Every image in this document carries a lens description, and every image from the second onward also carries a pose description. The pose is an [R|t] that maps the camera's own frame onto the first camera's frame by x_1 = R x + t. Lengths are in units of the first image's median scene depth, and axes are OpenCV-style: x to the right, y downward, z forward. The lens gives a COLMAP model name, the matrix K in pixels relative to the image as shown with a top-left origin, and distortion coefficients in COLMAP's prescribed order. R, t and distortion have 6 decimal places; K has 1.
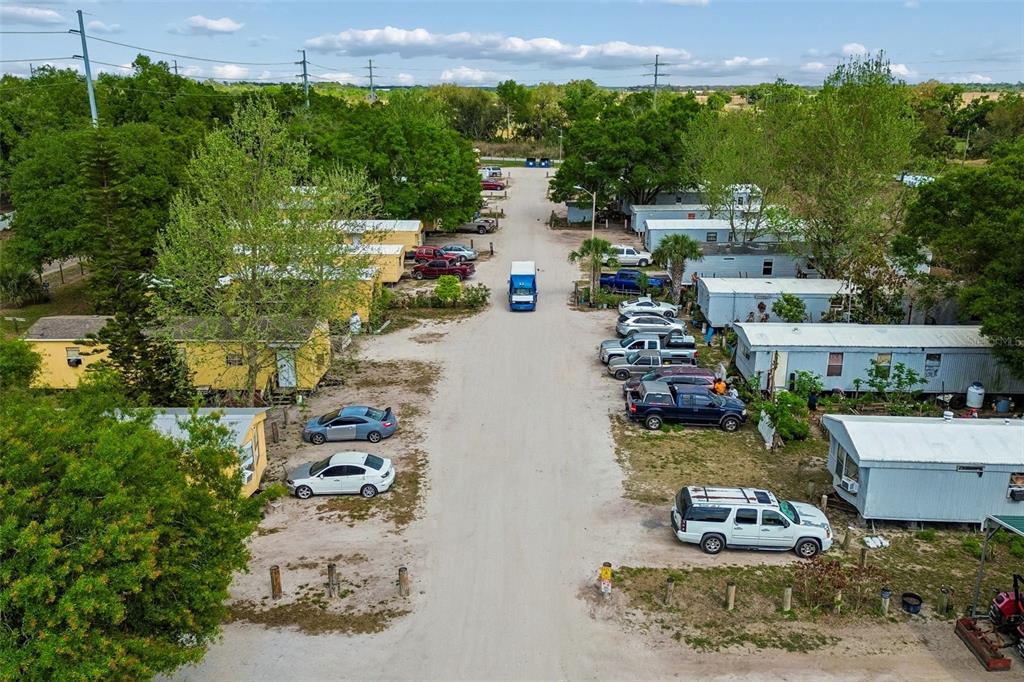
lens RADIAL K [[821.9, 0, 512.0], [0, 821.9, 341.0], [0, 0, 1]] dist [0.072660, -0.101046]
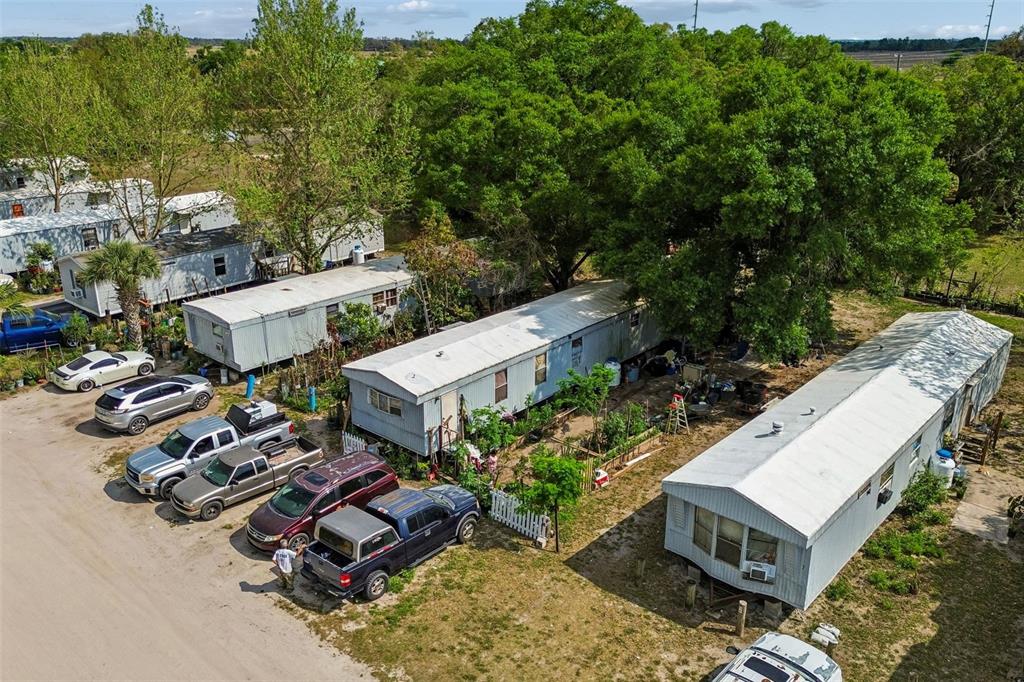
lens RADIAL K [[824.3, 0, 512.0], [0, 824.3, 341.0], [0, 0, 1]] dist [0.078711, -0.093636]
pose [[0.636585, -0.260296, 0.725951, -0.140094], [0.225540, 0.963001, 0.147516, -0.126225], [-0.737489, 0.069825, 0.671739, 0.528902]]
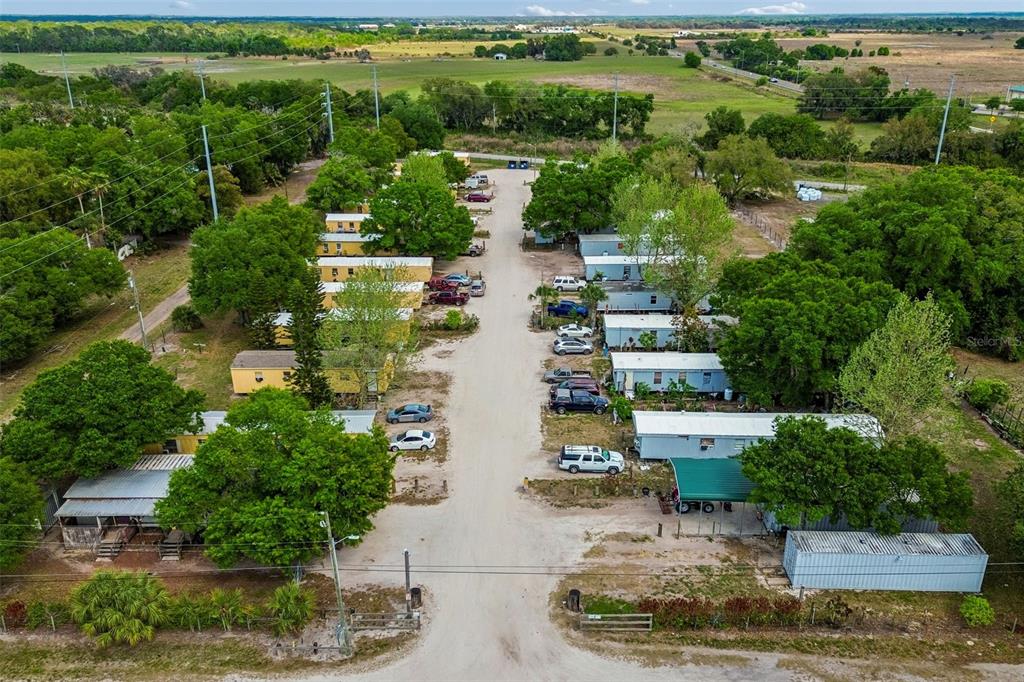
lens RADIAL K [[811.8, 0, 512.0], [0, 811.8, 341.0], [0, 0, 1]] dist [0.082392, -0.088774]
pose [[0.999906, -0.009704, 0.009695, 0.034247], [0.008912, 0.996861, 0.078667, -0.225788], [-0.010428, -0.078573, 0.996854, -0.951320]]
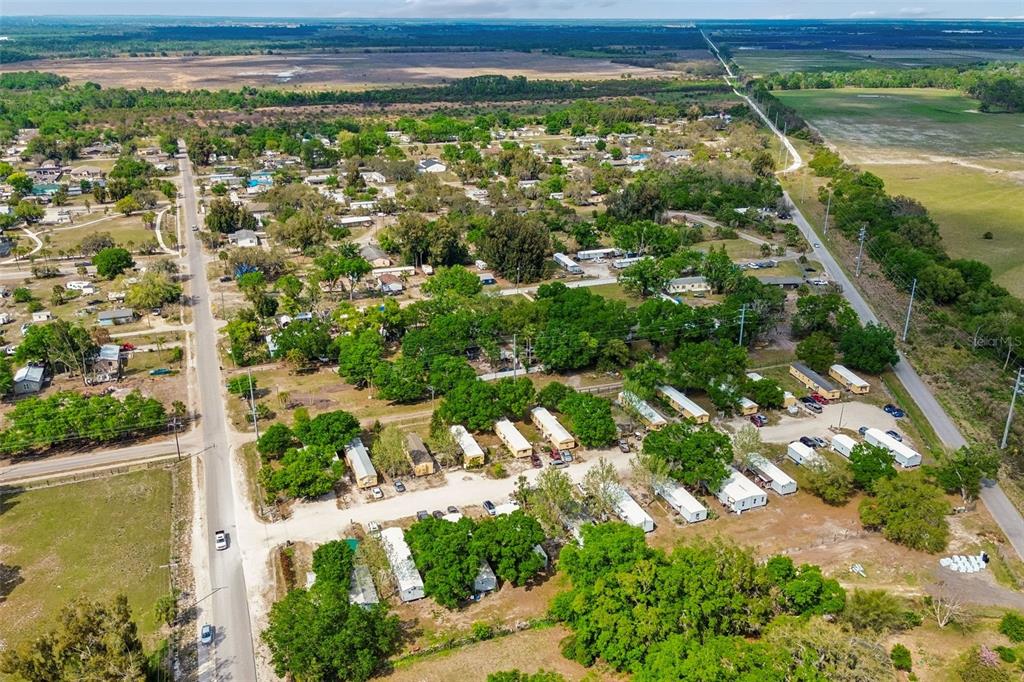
lens RADIAL K [[834.7, 0, 512.0], [0, 834.7, 341.0], [0, 0, 1]] dist [0.110679, -0.116610]
pose [[0.370044, 0.329881, -0.868473, 4.029020], [-0.270448, 0.932596, 0.239003, -2.042177], [0.888777, 0.146435, 0.434317, -0.689409]]
